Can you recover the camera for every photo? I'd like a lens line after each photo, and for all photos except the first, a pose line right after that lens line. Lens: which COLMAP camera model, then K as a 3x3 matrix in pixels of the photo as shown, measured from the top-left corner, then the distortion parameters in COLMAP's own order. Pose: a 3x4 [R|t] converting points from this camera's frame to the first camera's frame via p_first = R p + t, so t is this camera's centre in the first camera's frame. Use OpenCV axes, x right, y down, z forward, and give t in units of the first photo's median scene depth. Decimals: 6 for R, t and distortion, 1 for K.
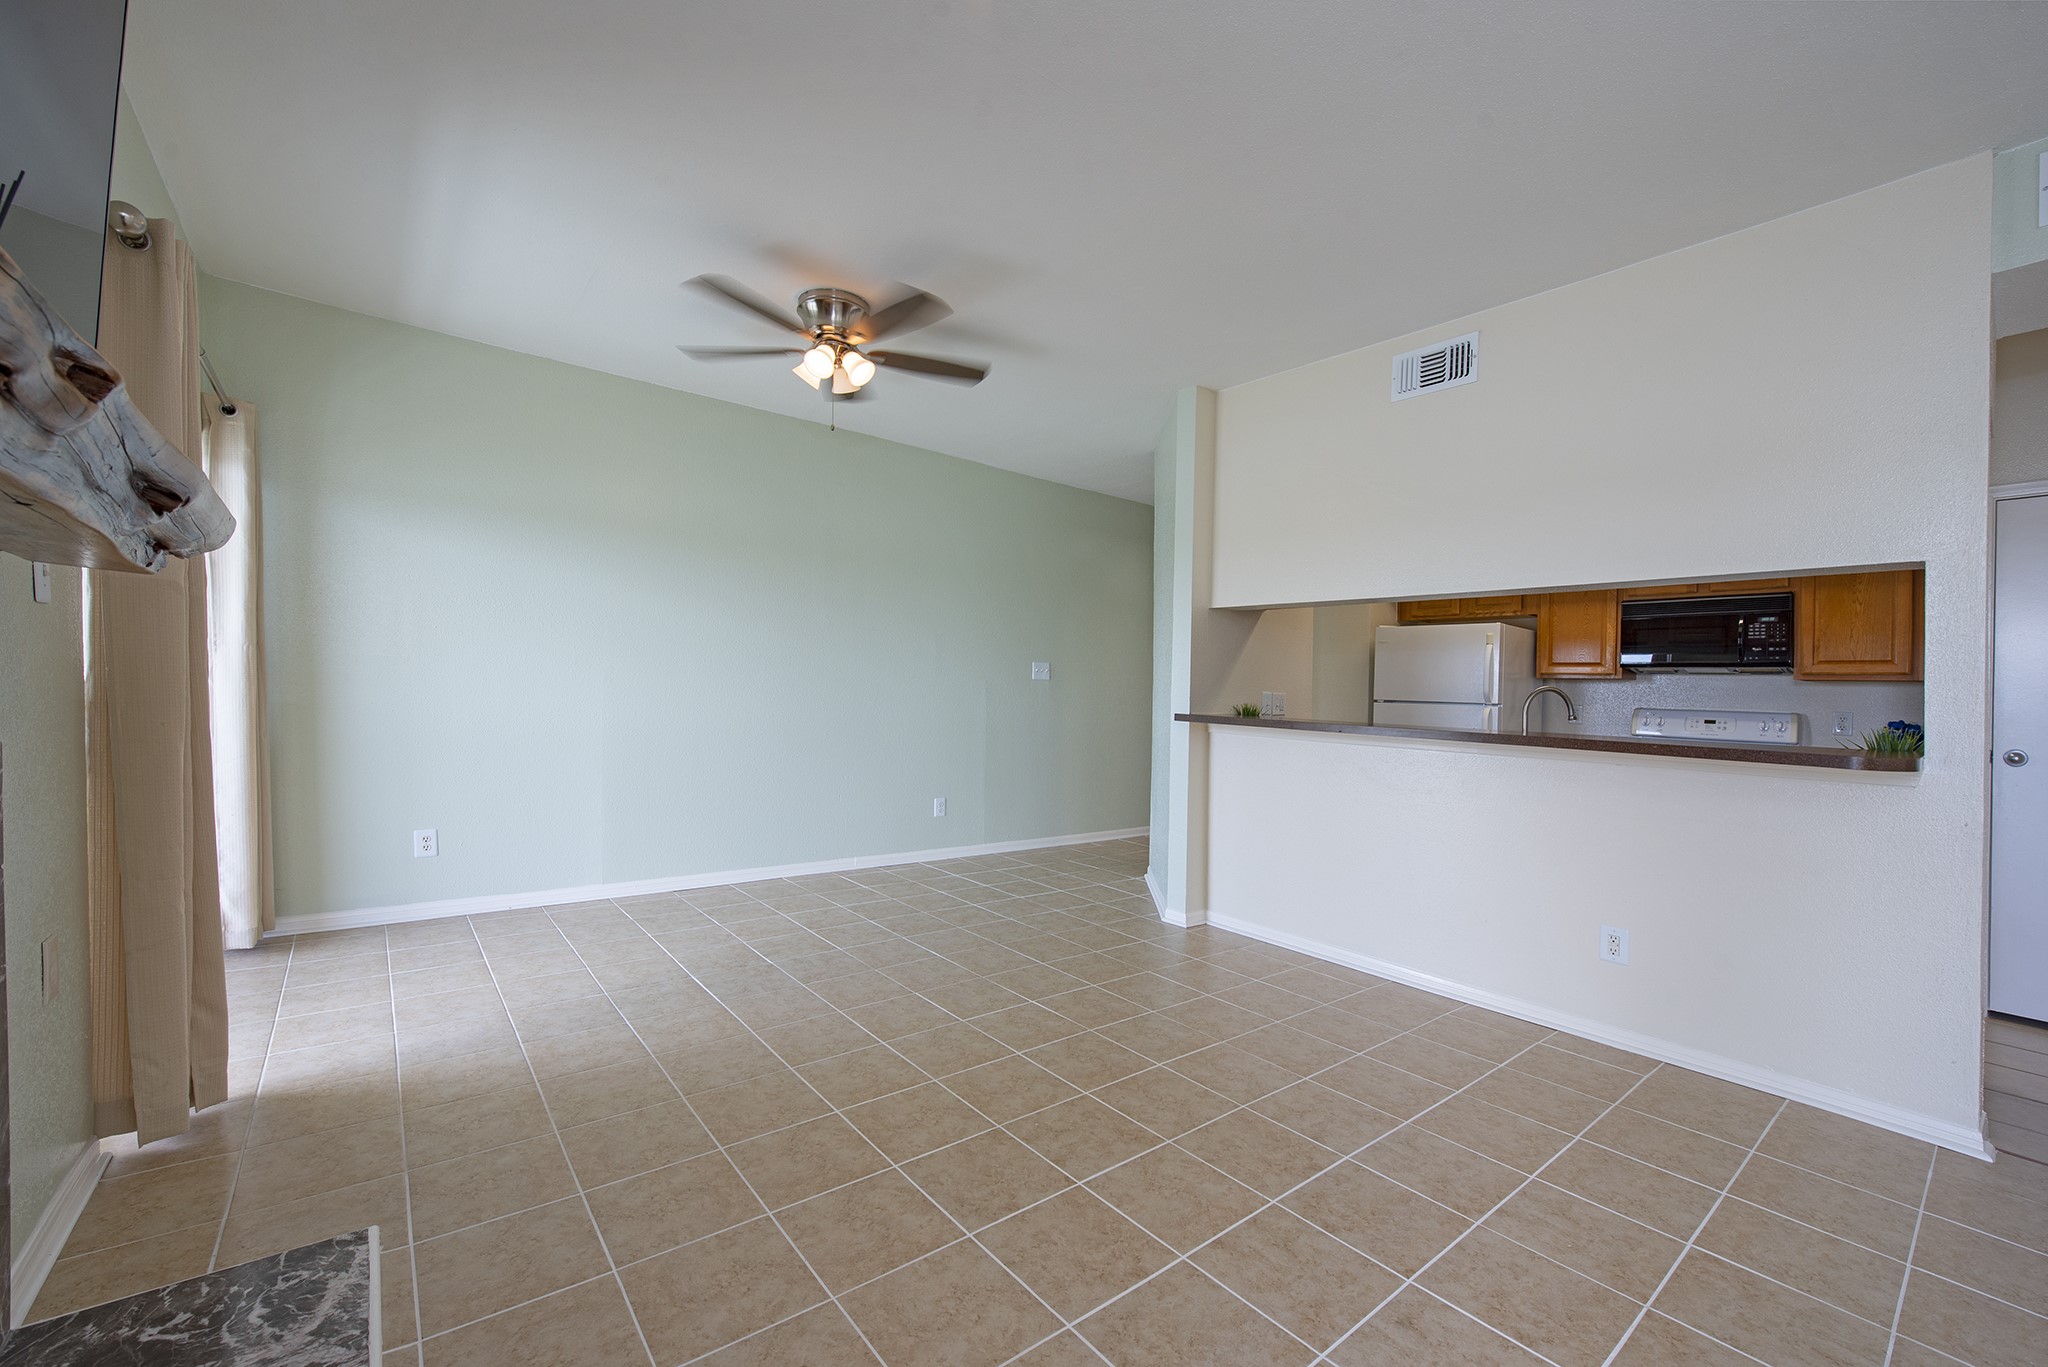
lens RADIAL K [[832.3, 0, 989.5], [0, 832.3, 685.2], [0, 0, 1]] dist [-0.008931, -0.000356]
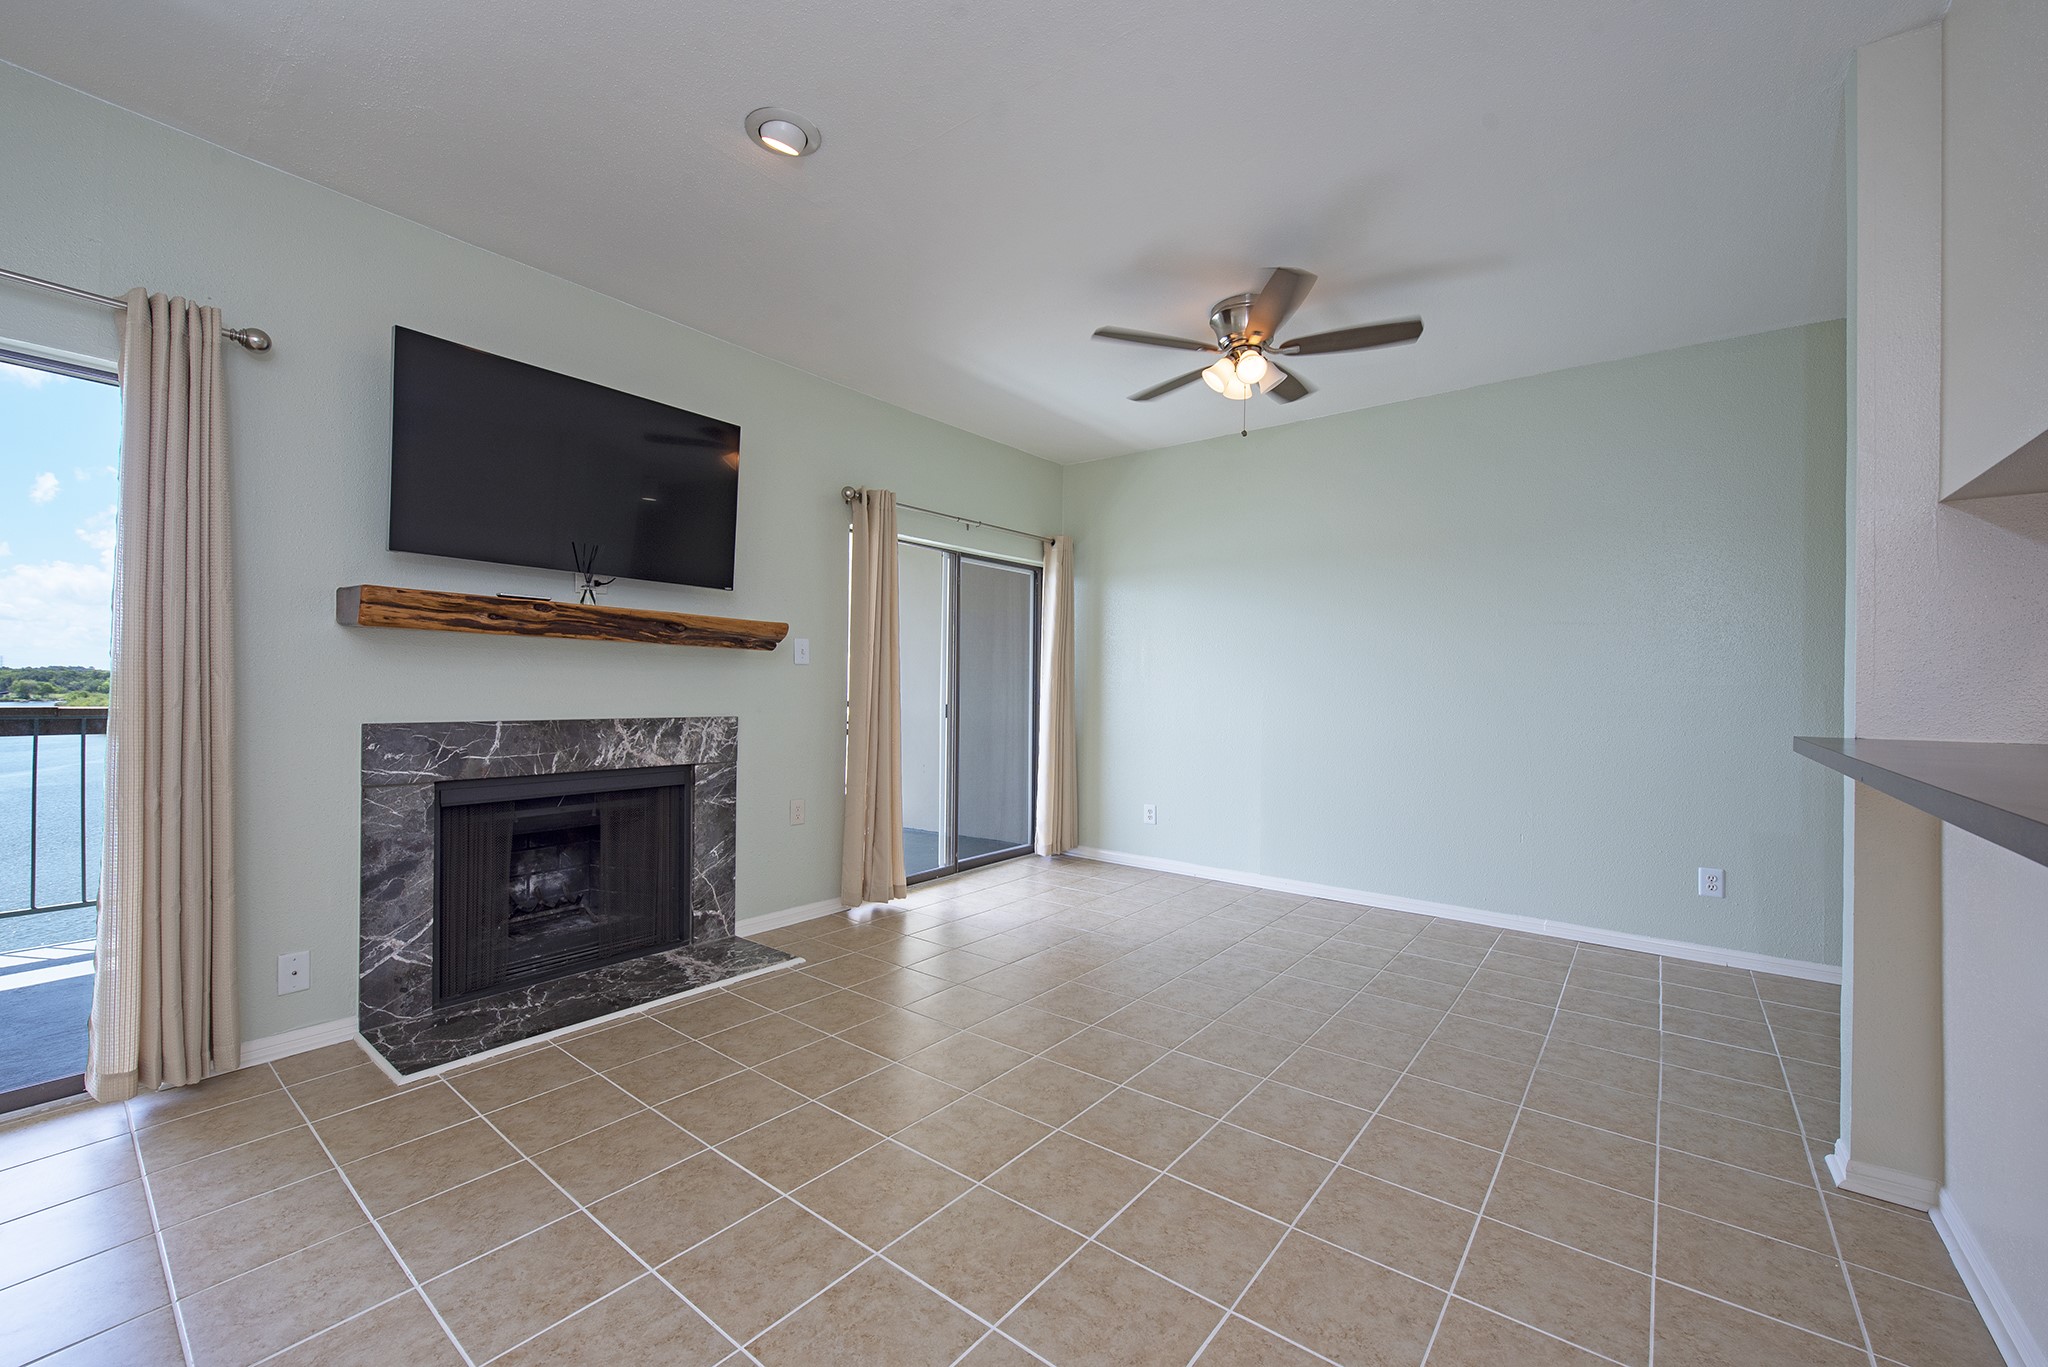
lens RADIAL K [[815.1, 0, 1027.7], [0, 815.1, 675.5], [0, 0, 1]] dist [-0.003331, -0.000450]
pose [[0.258929, -0.042952, -0.964941, 0.658381], [-0.003369, 0.998965, -0.045371, 0.021983], [0.965890, 0.014999, 0.258516, 0.482316]]
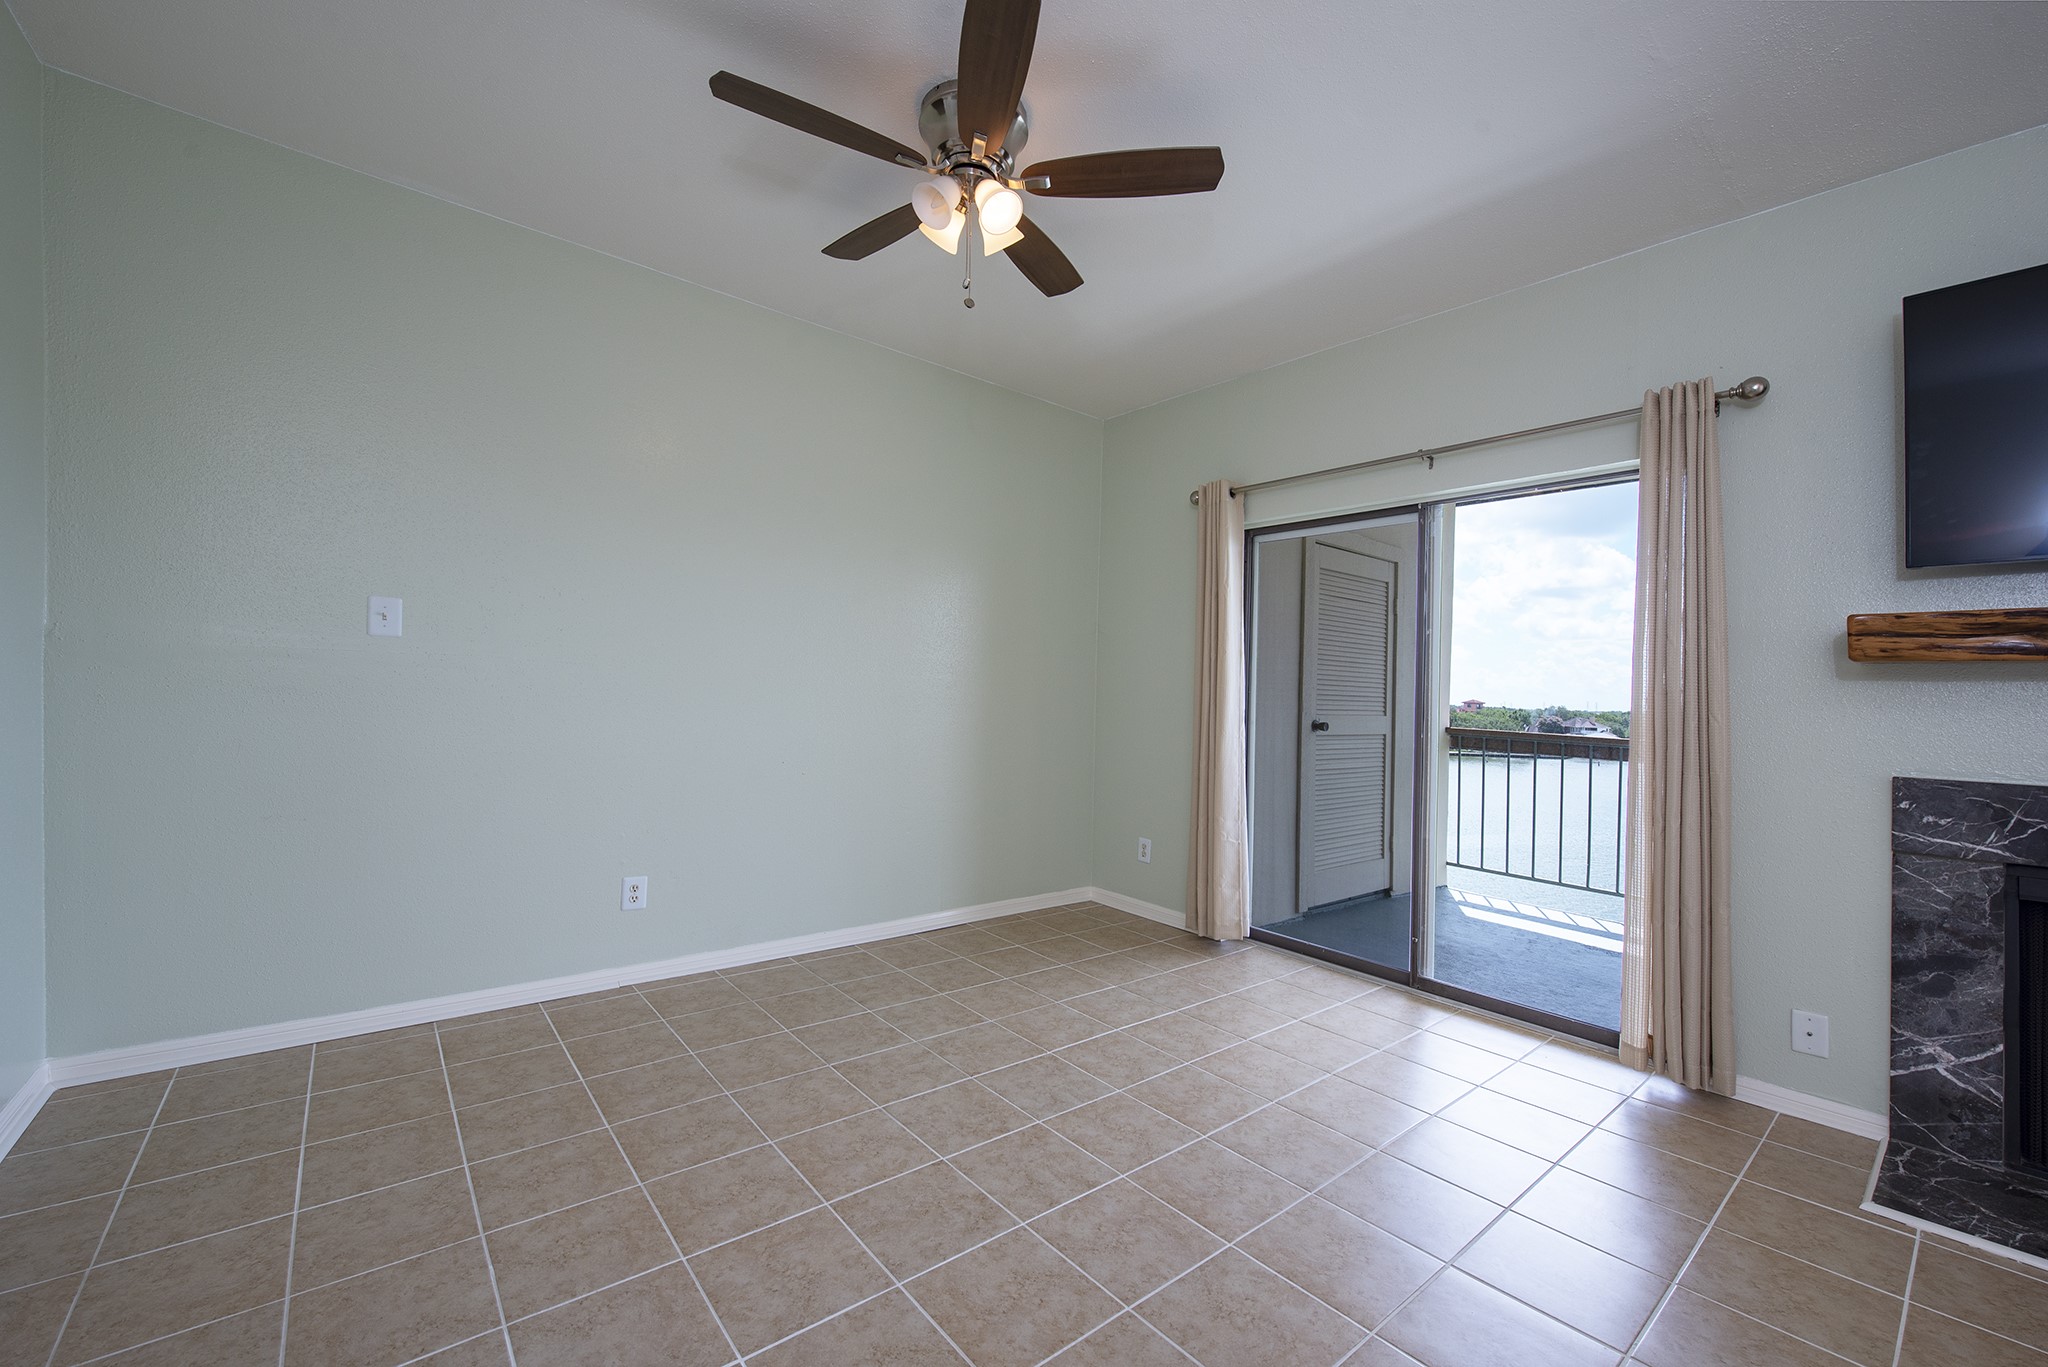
lens RADIAL K [[817.7, 0, 1046.4], [0, 817.7, 698.6], [0, 0, 1]] dist [-0.010073, -0.000133]
pose [[-0.996626, -0.057869, -0.058208, 0.474430], [-0.057906, 0.998321, -0.001050, 0.012501], [0.058171, 0.002324, -0.998304, 0.683556]]
